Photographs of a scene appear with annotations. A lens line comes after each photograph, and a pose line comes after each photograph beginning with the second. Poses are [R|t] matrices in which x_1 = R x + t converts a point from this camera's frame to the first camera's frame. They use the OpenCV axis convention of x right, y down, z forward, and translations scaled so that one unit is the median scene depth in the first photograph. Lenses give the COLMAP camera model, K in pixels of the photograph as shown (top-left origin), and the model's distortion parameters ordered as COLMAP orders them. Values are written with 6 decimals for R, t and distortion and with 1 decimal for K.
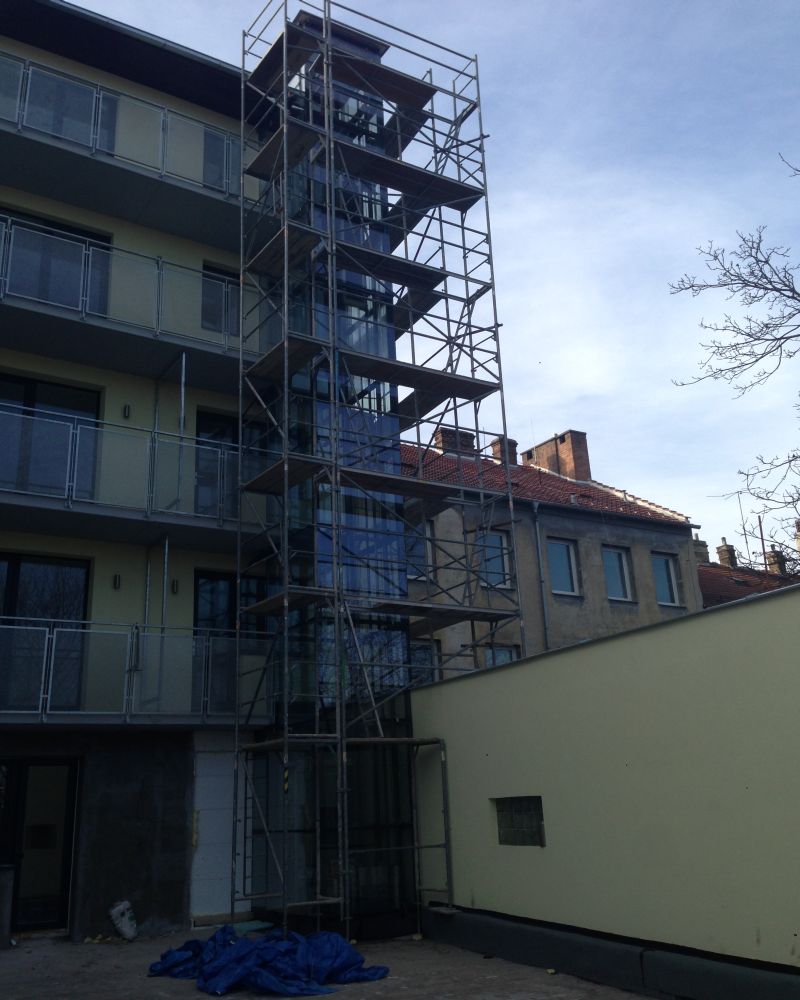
lens RADIAL K [[926.6, 0, 386.2], [0, 926.6, 500.5], [0, 0, 1]] dist [0.147239, -0.254456]
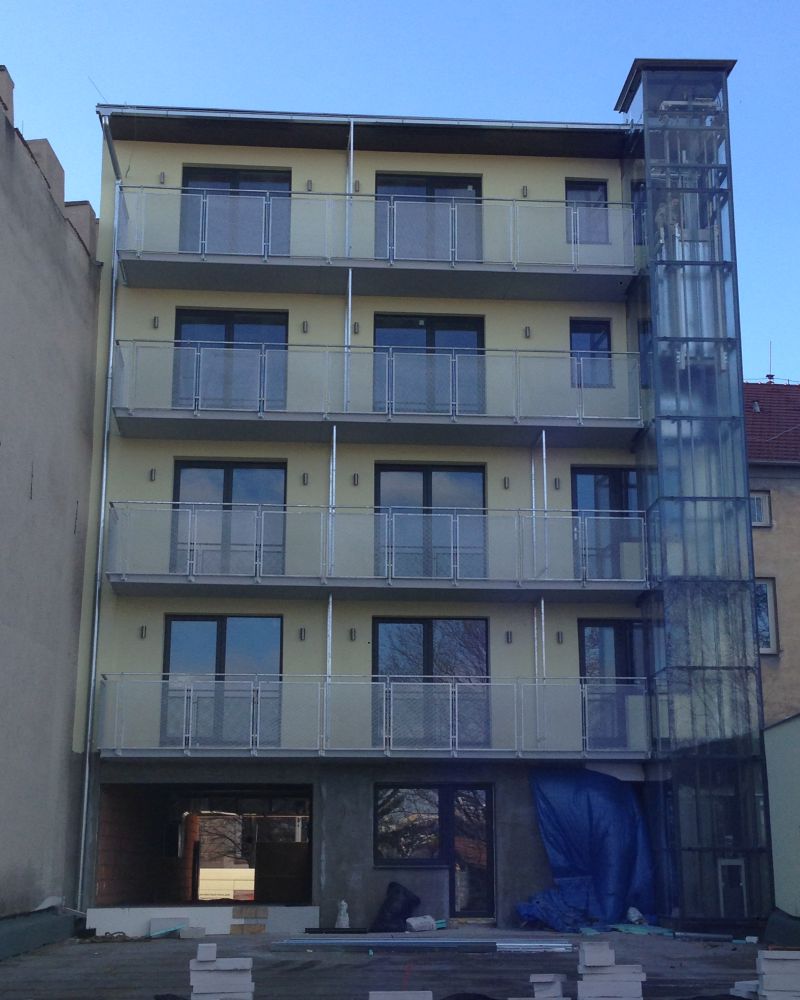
lens RADIAL K [[1476.2, 0, 400.0], [0, 1476.2, 500.0], [0, 0, 1]] dist [0.090393, -0.018218]
pose [[0.879660, -0.081192, -0.468623, 0.488986], [0.119042, 0.991544, 0.051665, -0.201818], [0.460465, -0.101234, 0.881886, -0.696126]]
